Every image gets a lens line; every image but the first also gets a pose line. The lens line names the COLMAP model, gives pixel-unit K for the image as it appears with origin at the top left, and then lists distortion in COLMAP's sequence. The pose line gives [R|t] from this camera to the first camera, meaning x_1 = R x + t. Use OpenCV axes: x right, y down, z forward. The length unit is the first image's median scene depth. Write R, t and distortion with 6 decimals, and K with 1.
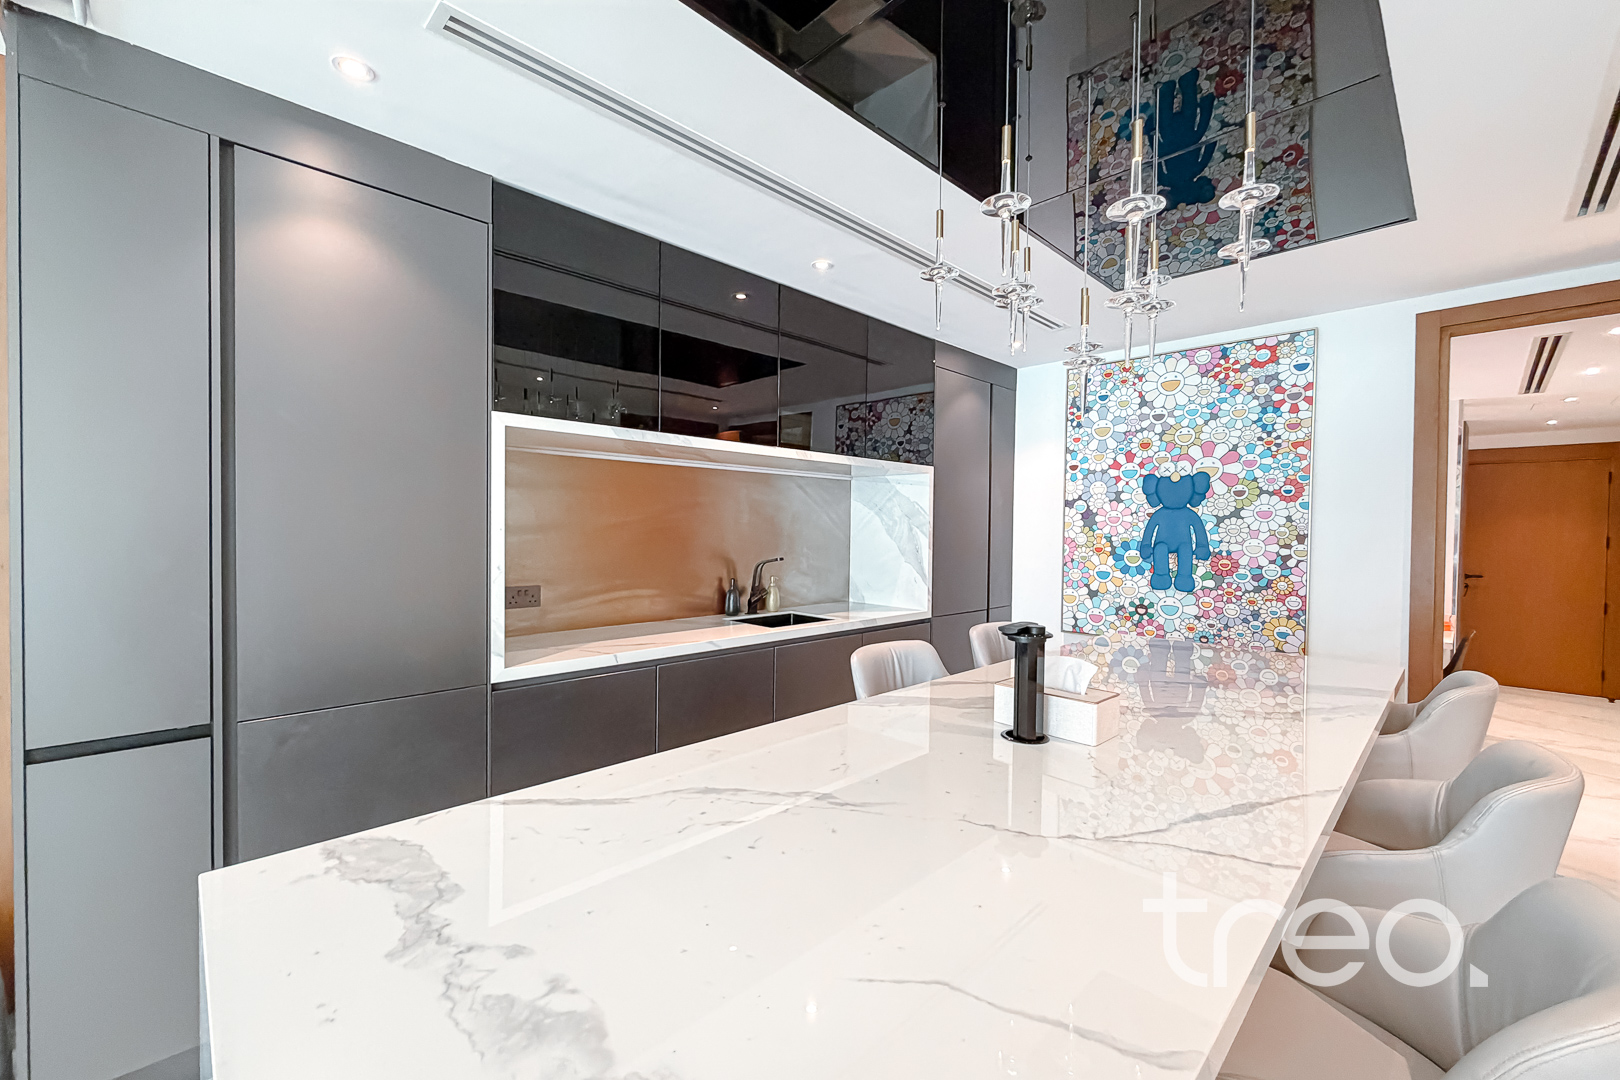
lens RADIAL K [[650.7, 0, 805.9], [0, 650.7, 542.0], [0, 0, 1]] dist [0.000572, -0.000043]
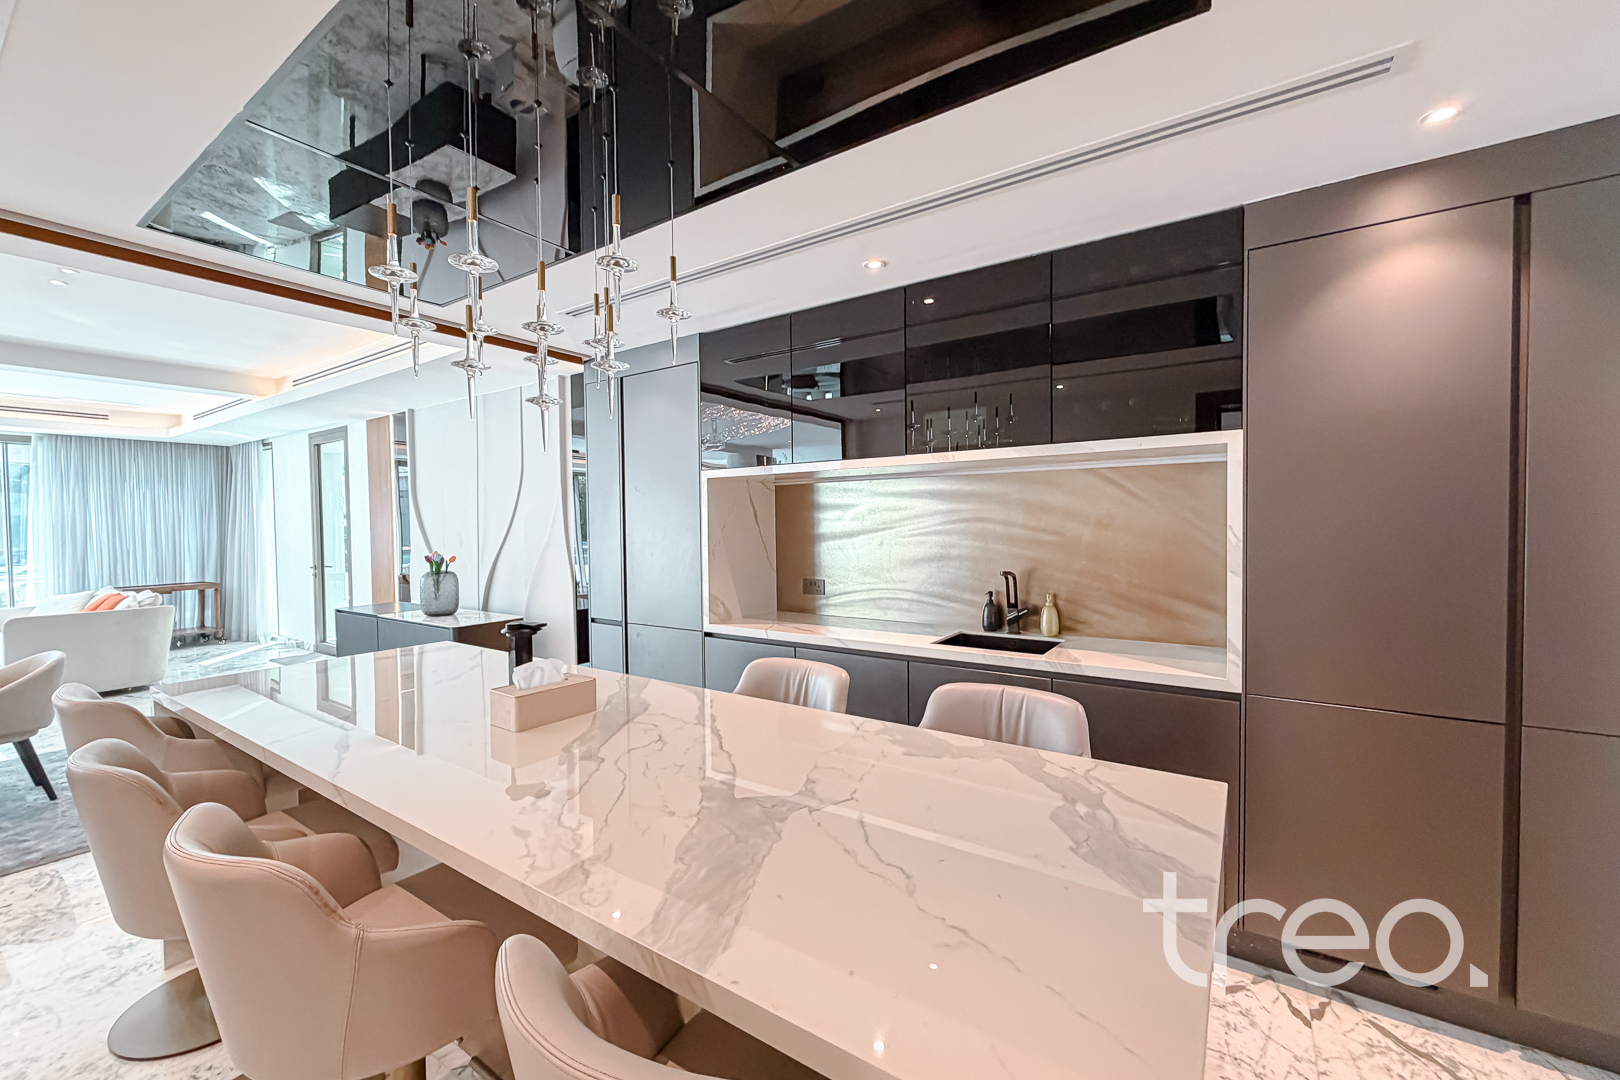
lens RADIAL K [[634.0, 0, 810.0], [0, 634.0, 540.0], [0, 0, 1]] dist [0.000674, 0.000033]
pose [[0.204601, 0.011842, -0.978774, 0.679842], [-0.012539, 0.999876, 0.009476, -0.019604], [0.978765, 0.010334, 0.204724, 0.529176]]
